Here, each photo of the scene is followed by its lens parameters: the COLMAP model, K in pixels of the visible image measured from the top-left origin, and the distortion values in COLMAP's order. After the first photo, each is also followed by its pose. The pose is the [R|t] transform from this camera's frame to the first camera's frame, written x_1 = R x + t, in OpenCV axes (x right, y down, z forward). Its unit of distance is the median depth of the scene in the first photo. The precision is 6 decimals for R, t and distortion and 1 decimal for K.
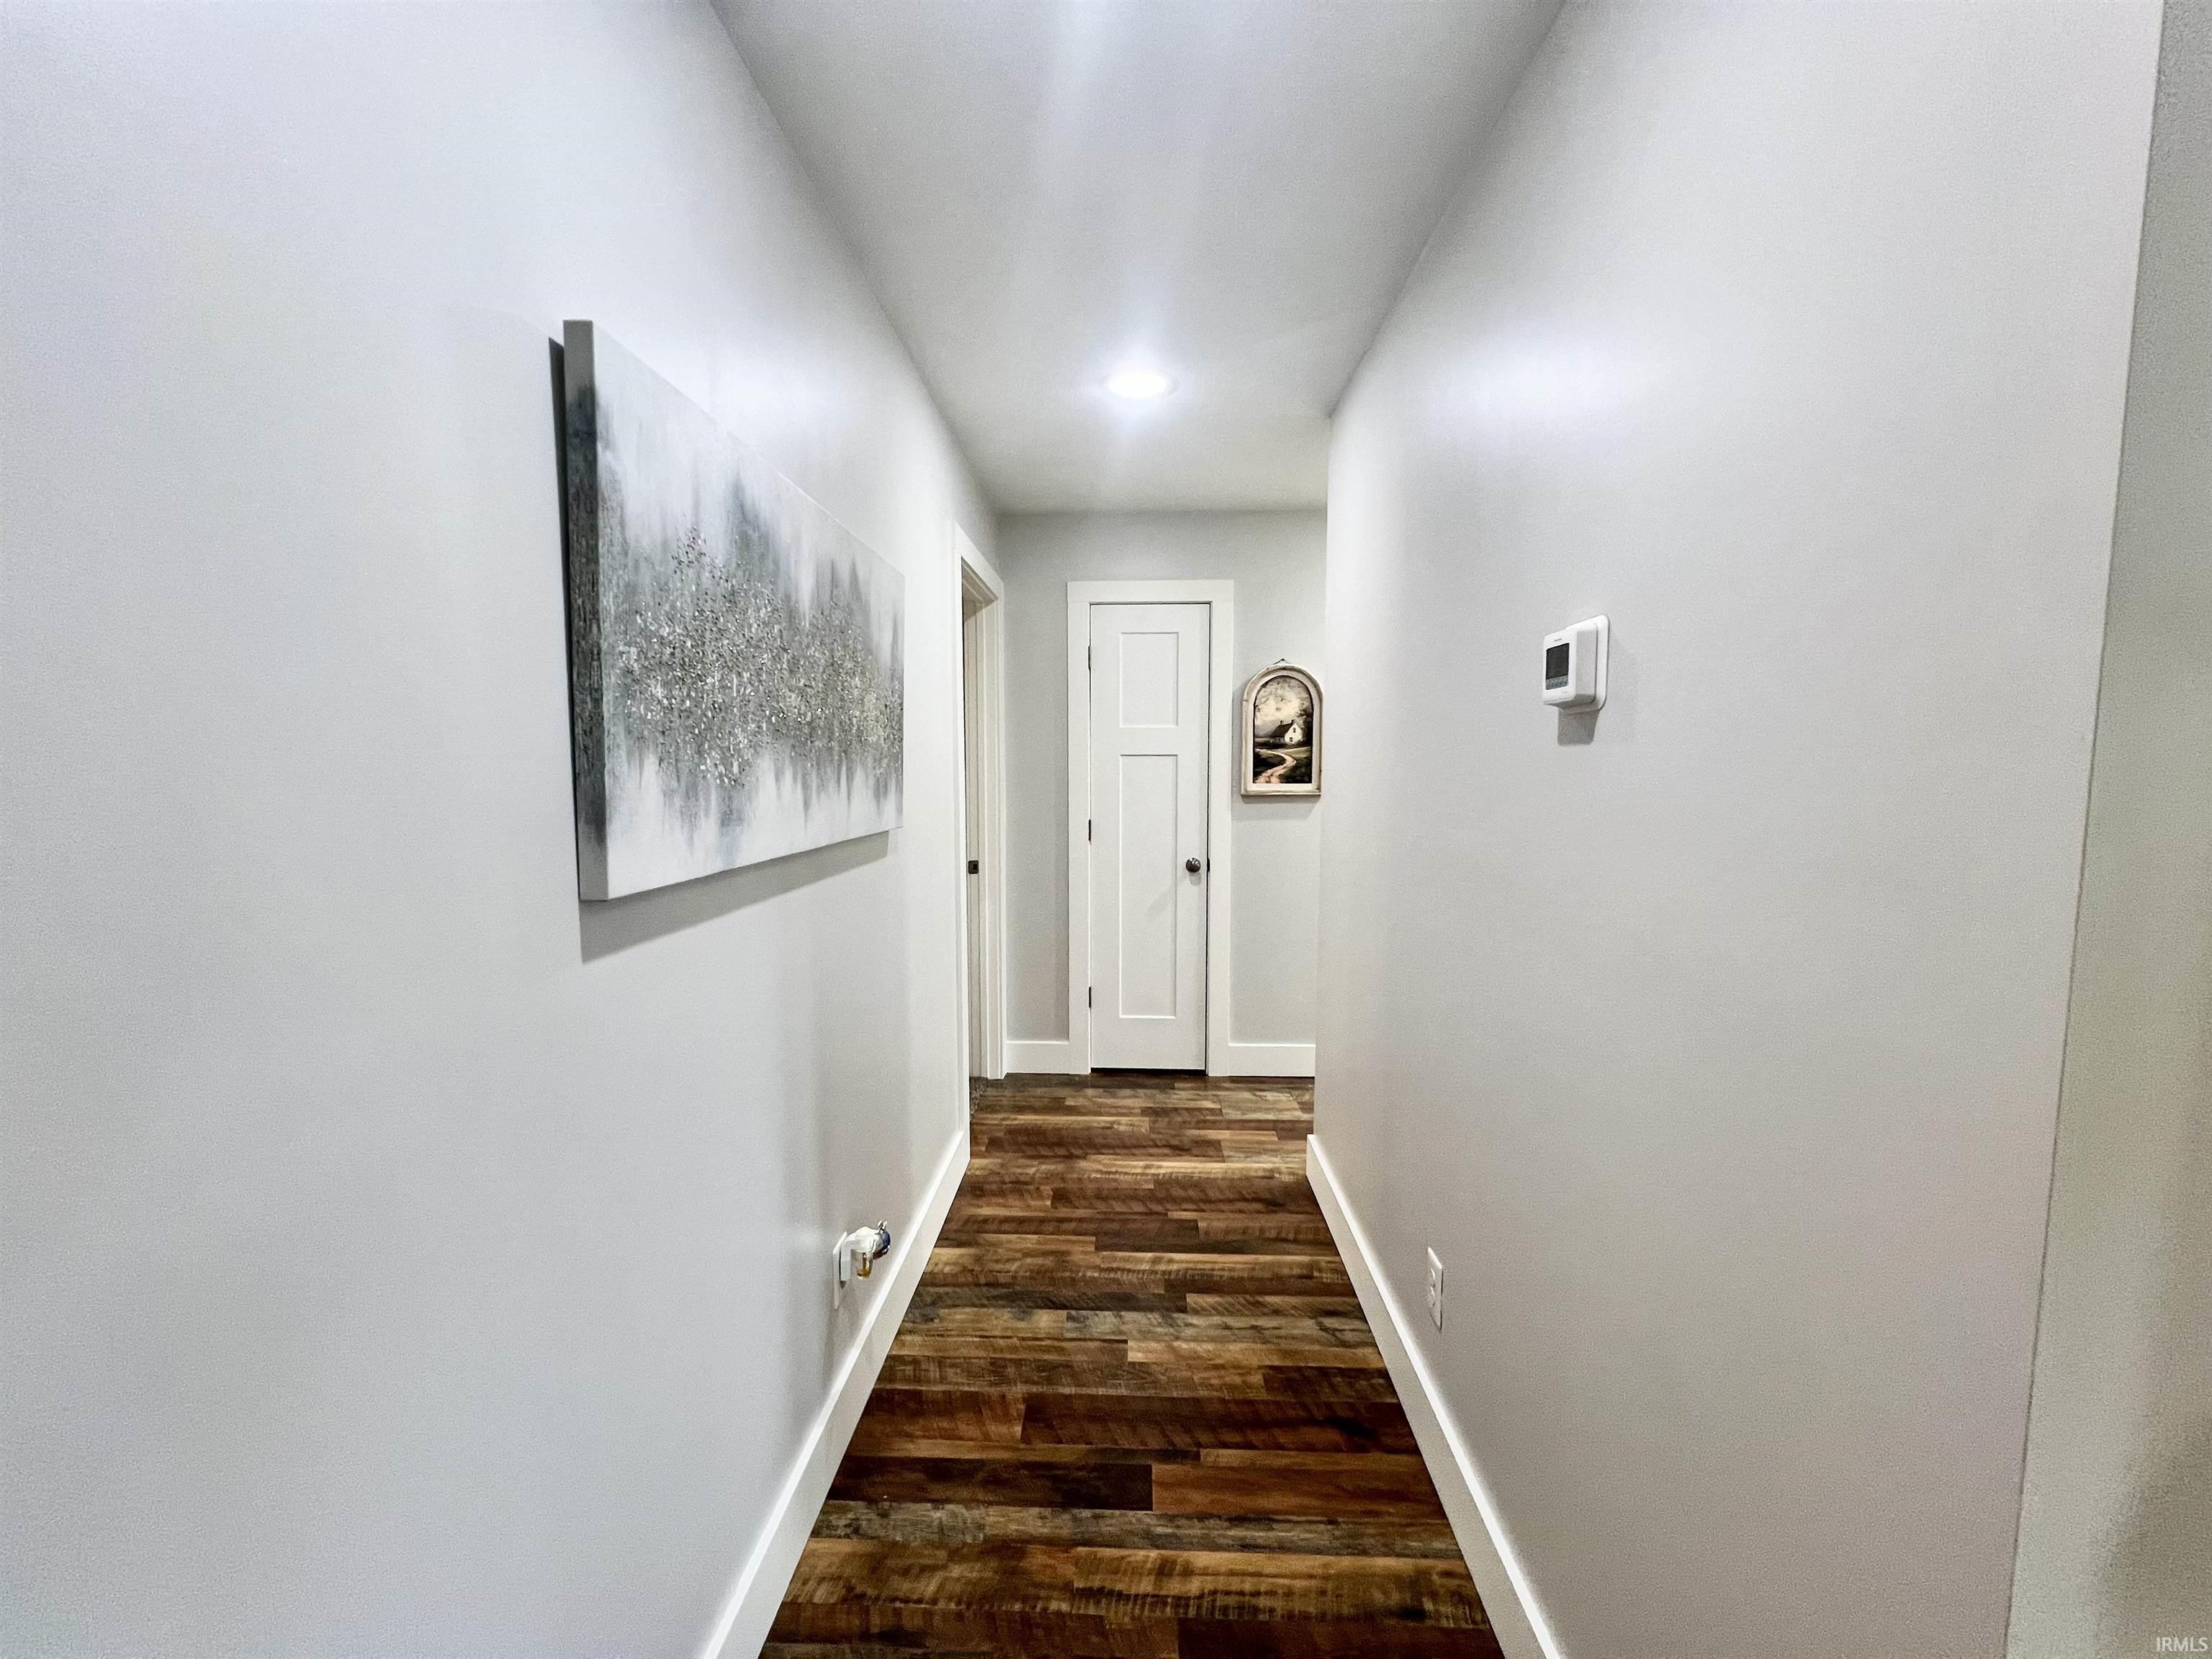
lens RADIAL K [[883.9, 0, 1104.4], [0, 883.9, 839.6], [0, 0, 1]] dist [0.000025, -0.000355]
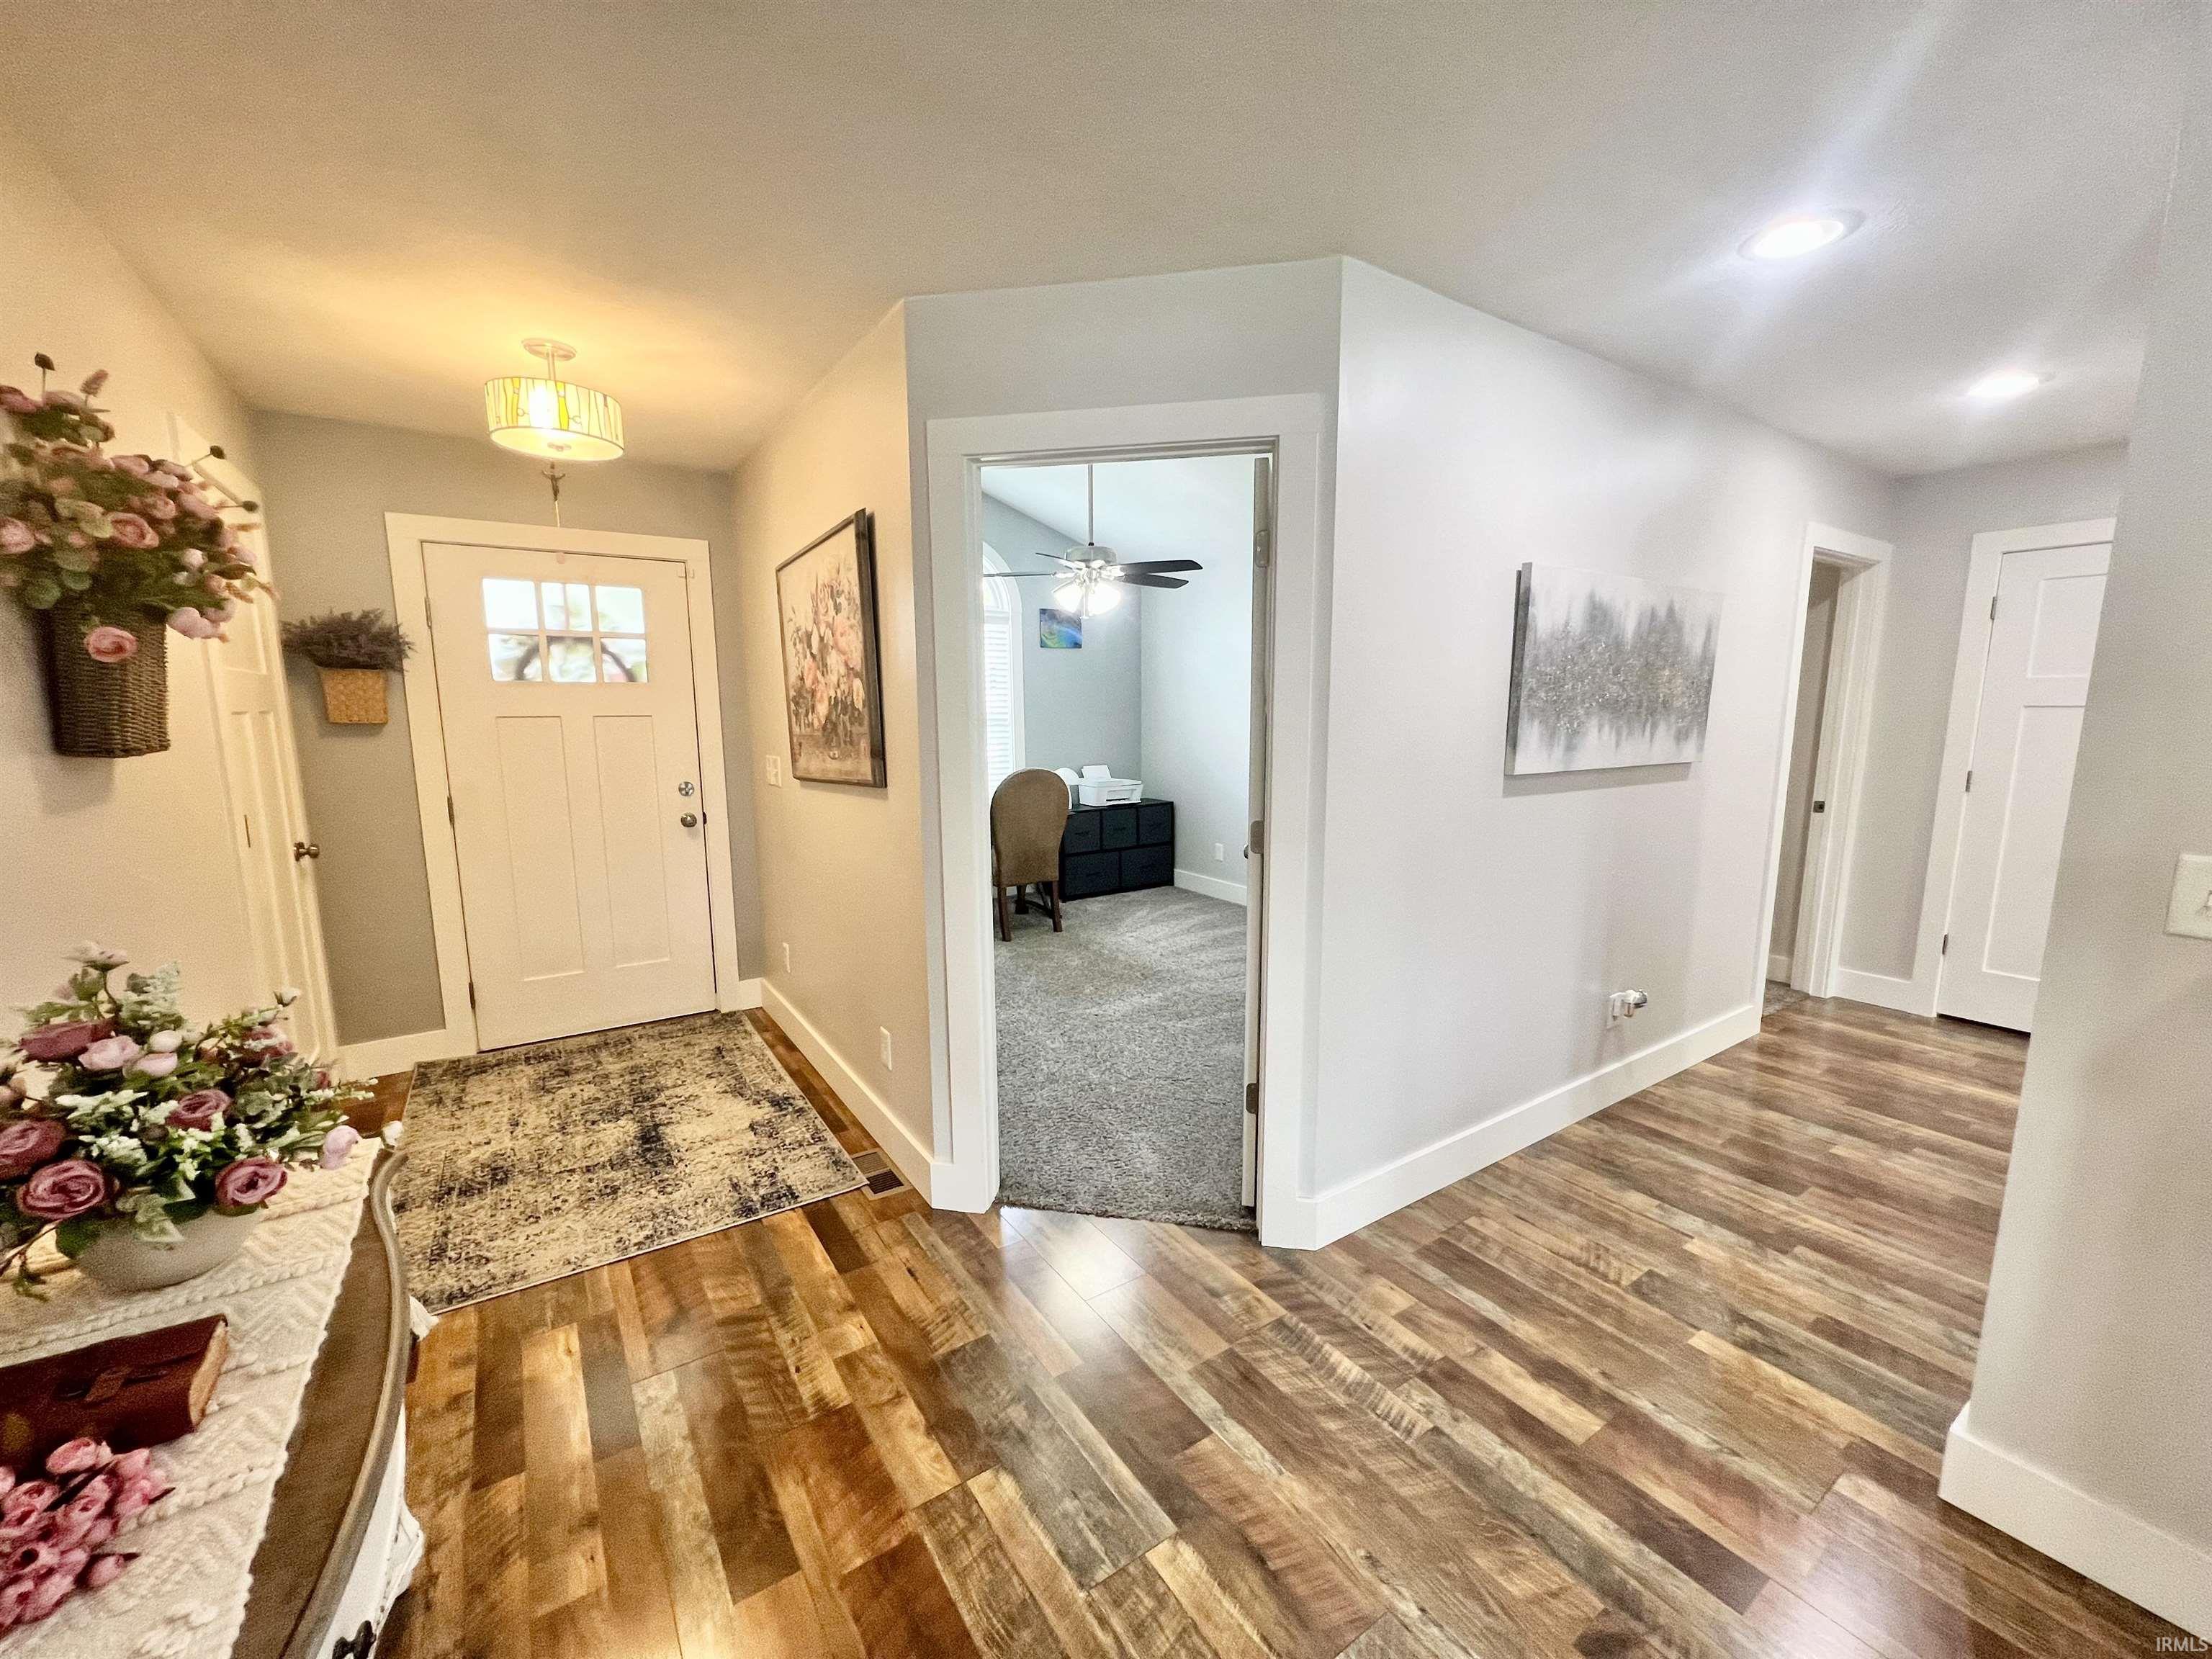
lens RADIAL K [[883.9, 0, 1104.4], [0, 883.9, 839.6], [0, 0, 1]] dist [0.000025, -0.000355]
pose [[0.587686, 0.120173, -0.800114, 0.597705], [-0.064319, 0.992717, 0.101858, 0.046503], [0.806528, -0.008398, 0.591136, -1.083890]]
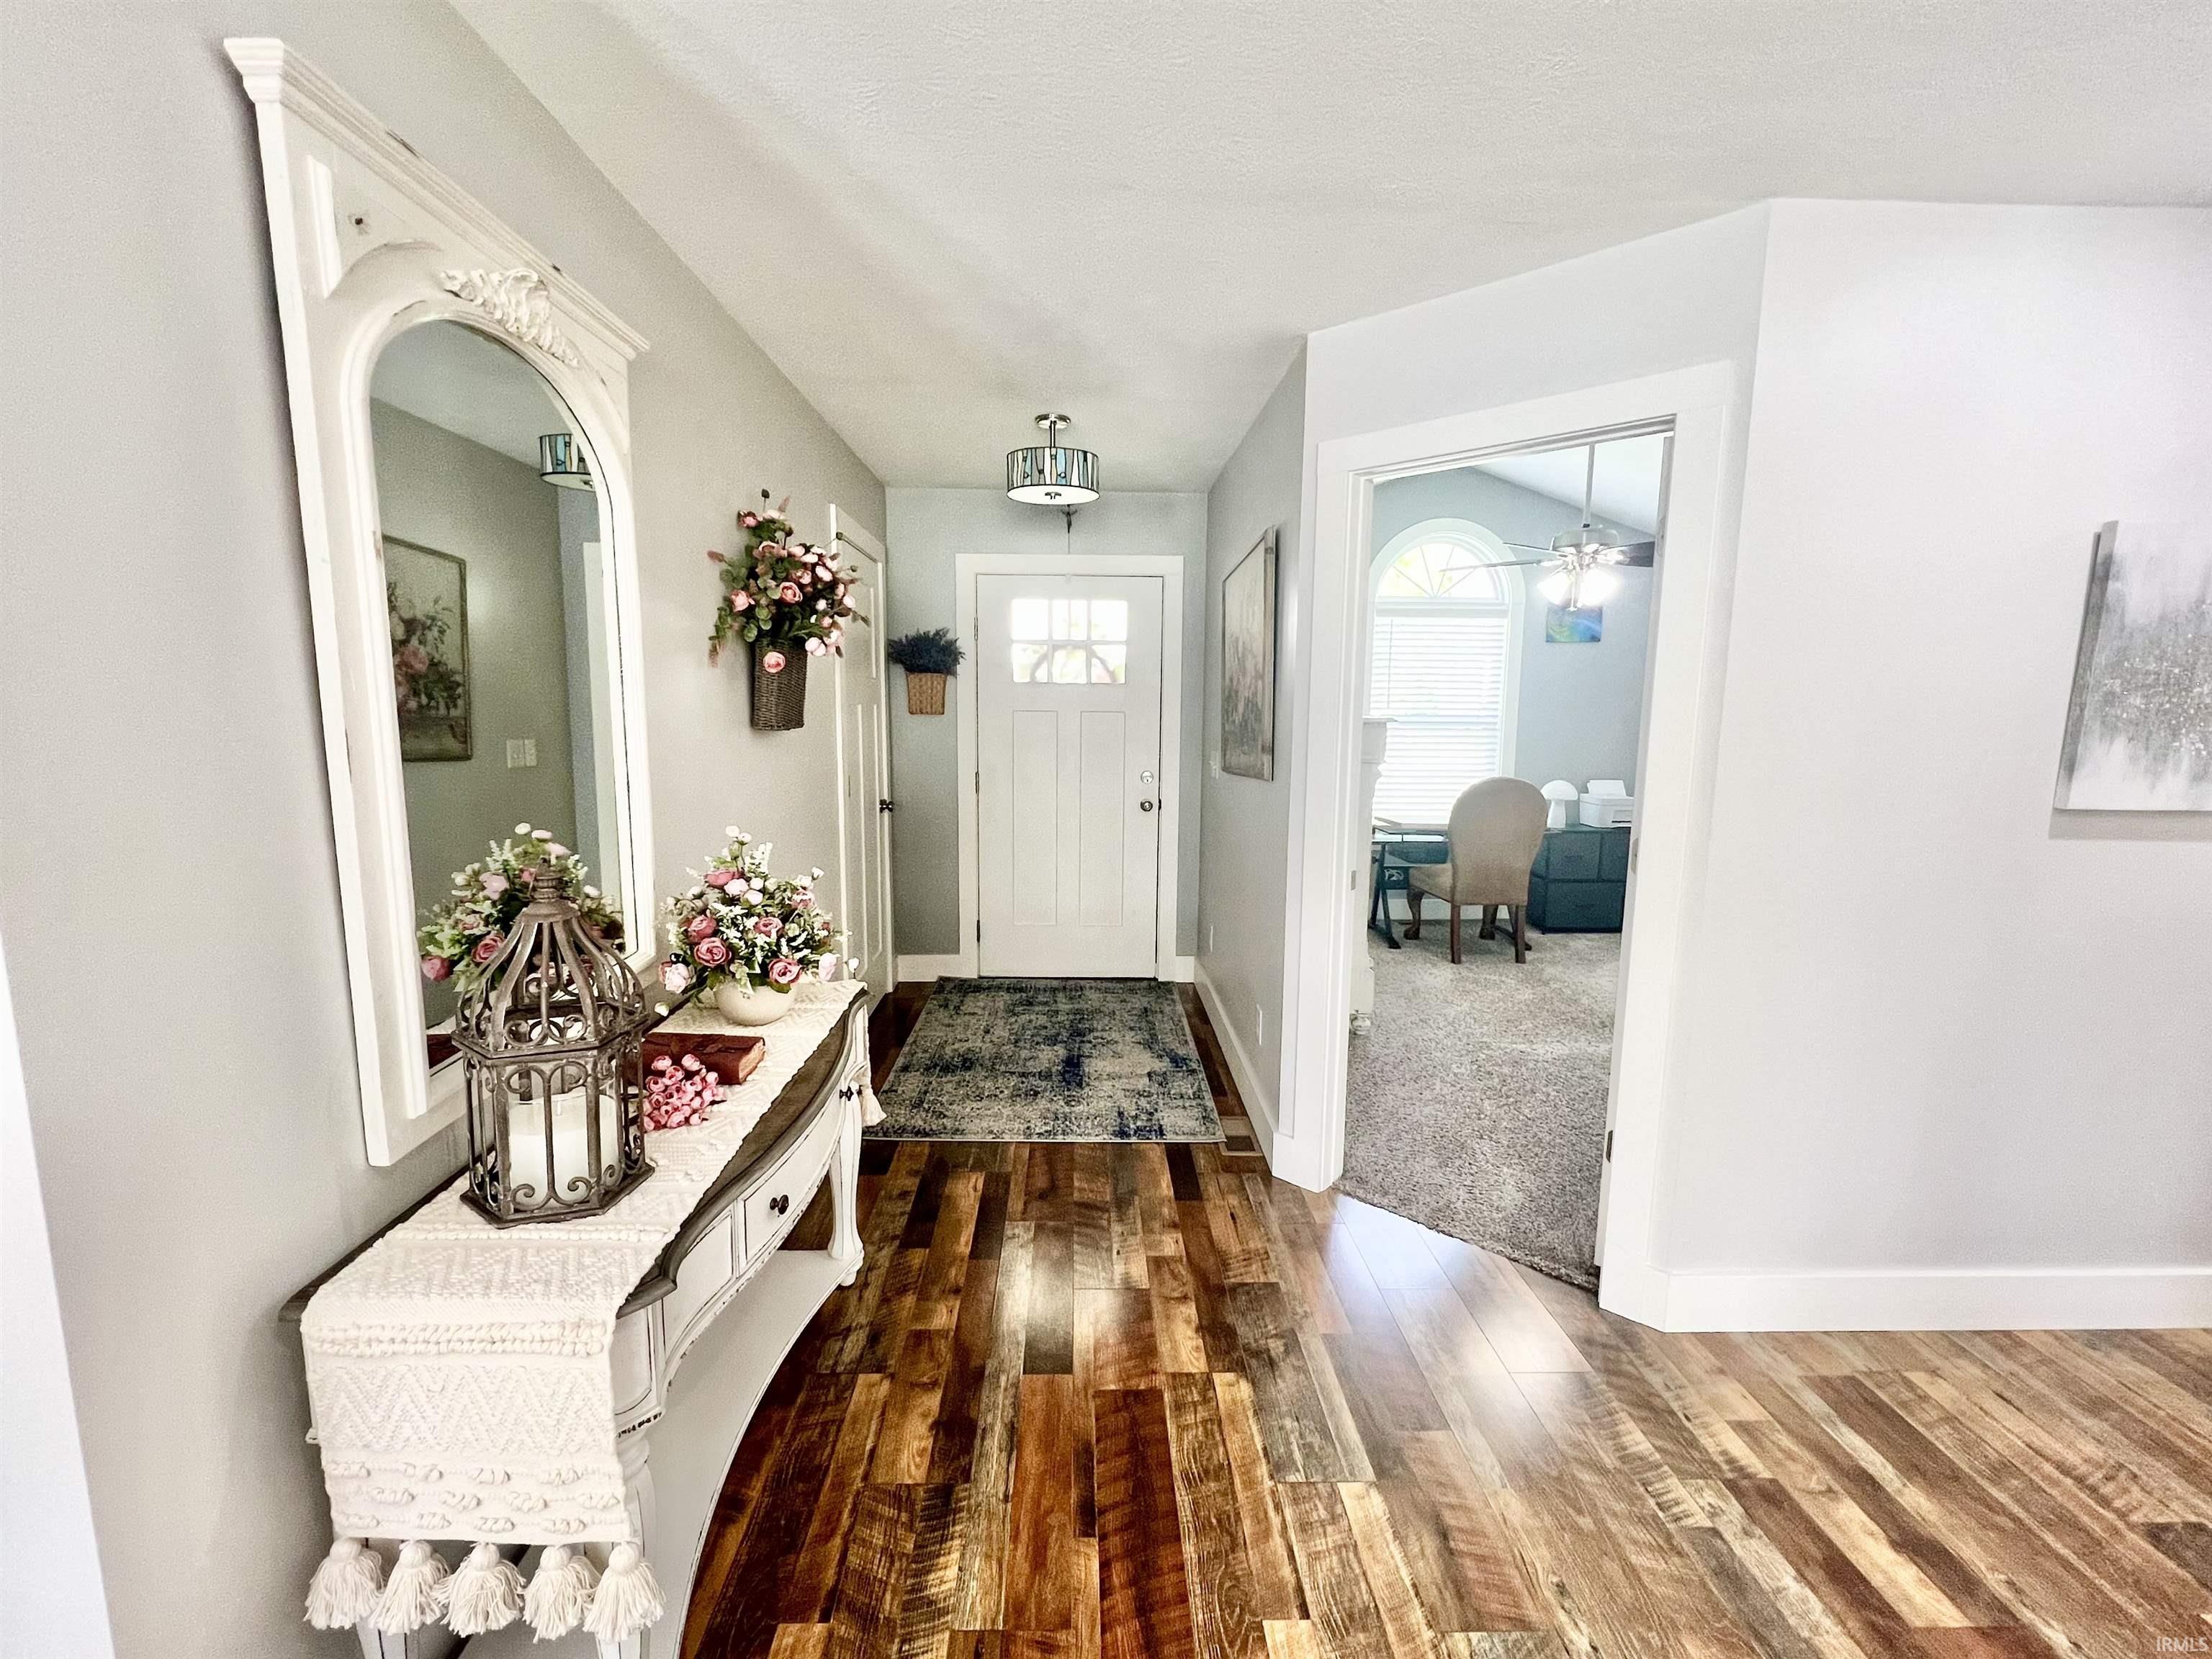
lens RADIAL K [[969.0, 0, 1100.1], [0, 969.0, 844.7], [0, 0, 1]] dist [-0.001146, 0.000117]
pose [[0.059711, 0.144150, -0.987753, 0.998673], [-0.093004, 0.986017, 0.138275, 0.032037], [0.993874, 0.083608, 0.072283, -0.893086]]
